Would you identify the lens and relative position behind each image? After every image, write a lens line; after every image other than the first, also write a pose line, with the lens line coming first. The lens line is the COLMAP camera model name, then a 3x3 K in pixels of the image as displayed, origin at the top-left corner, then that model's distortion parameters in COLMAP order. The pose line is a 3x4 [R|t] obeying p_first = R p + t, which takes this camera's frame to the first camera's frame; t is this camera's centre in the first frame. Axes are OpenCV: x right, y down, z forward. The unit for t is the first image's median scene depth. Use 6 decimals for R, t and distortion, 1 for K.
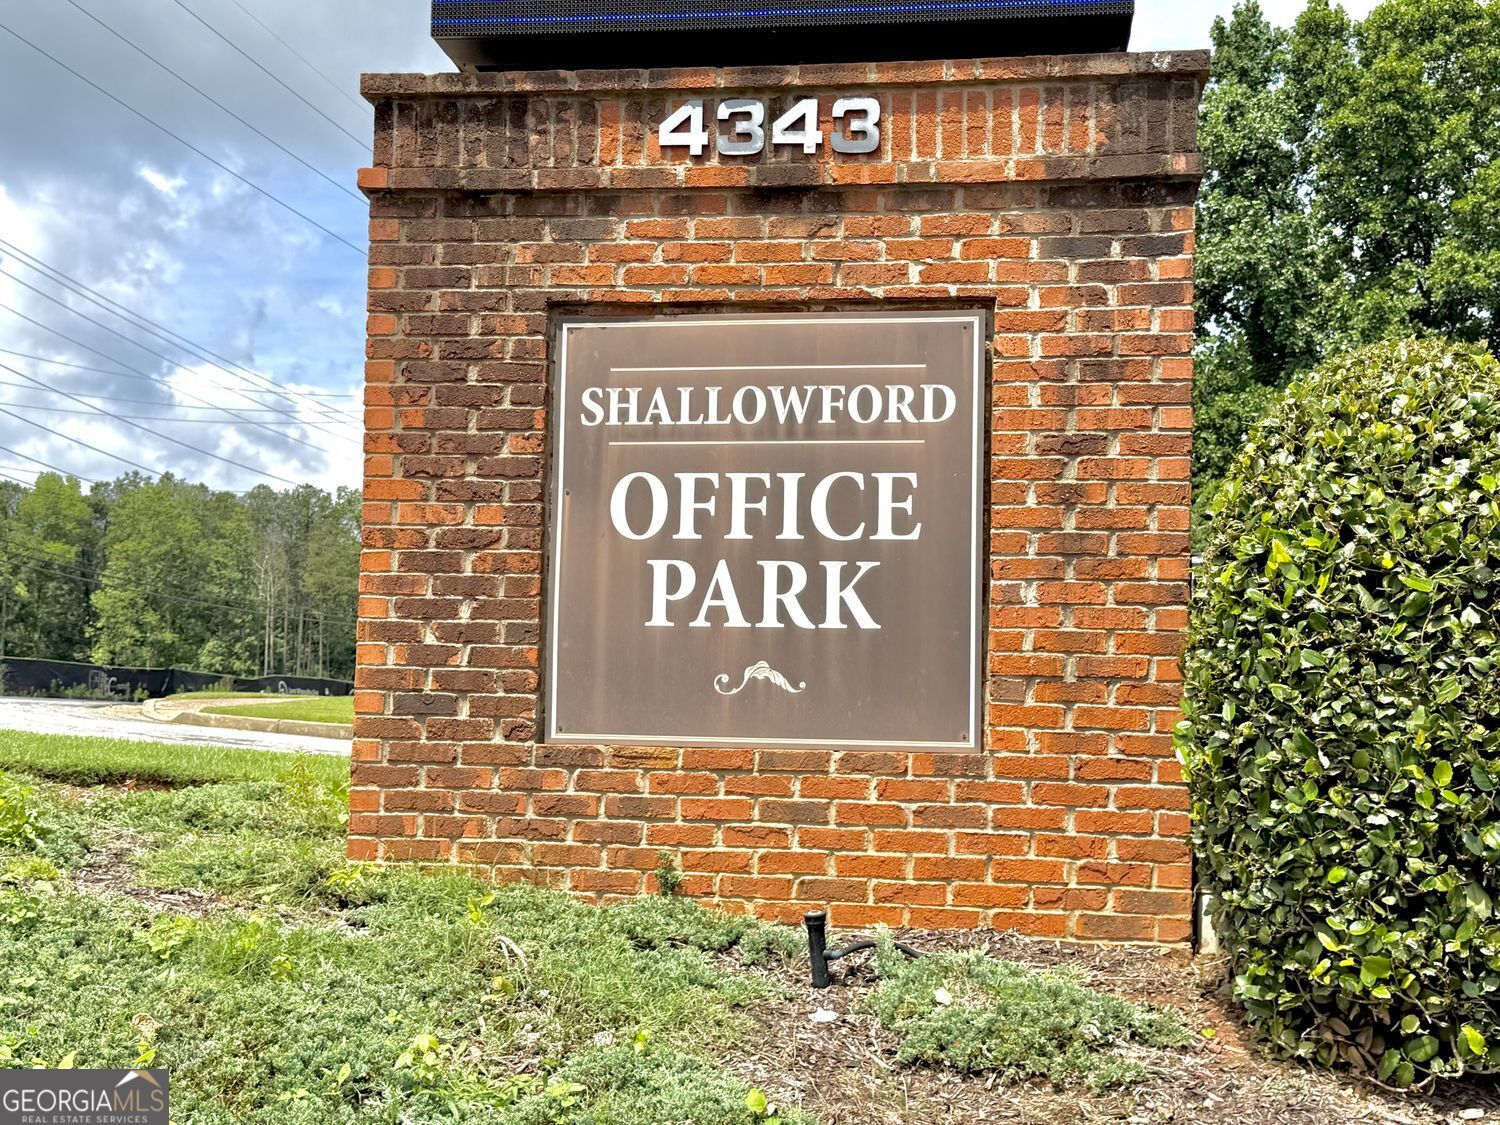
lens RADIAL K [[1973.7, 0, 761.3], [0, 1973.7, 570.3], [0, 0, 1]] dist [0.085247, 0.000000]
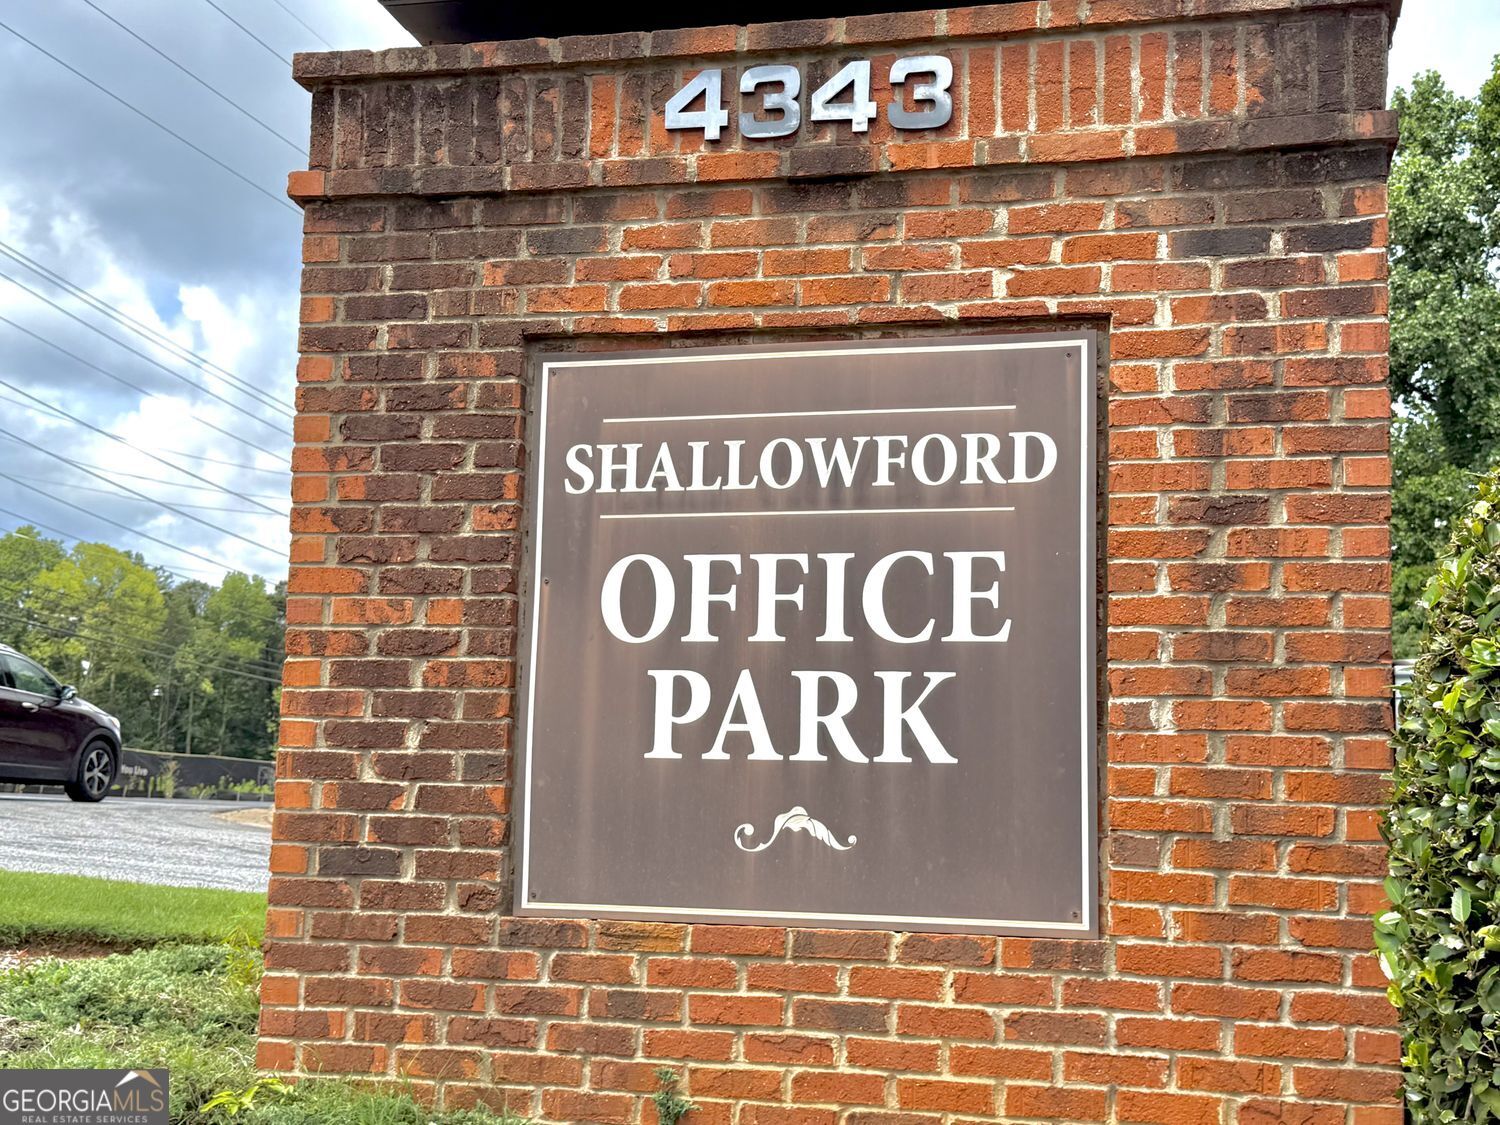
lens RADIAL K [[1973.7, 0, 744.7], [0, 1973.7, 555.2], [0, 0, 1]] dist [0.085247, 0.000000]
pose [[0.995490, -0.008738, -0.094461, 0.051126], [0.003533, 0.998473, -0.055127, -0.007416], [0.094798, 0.054545, 0.994001, 0.254930]]
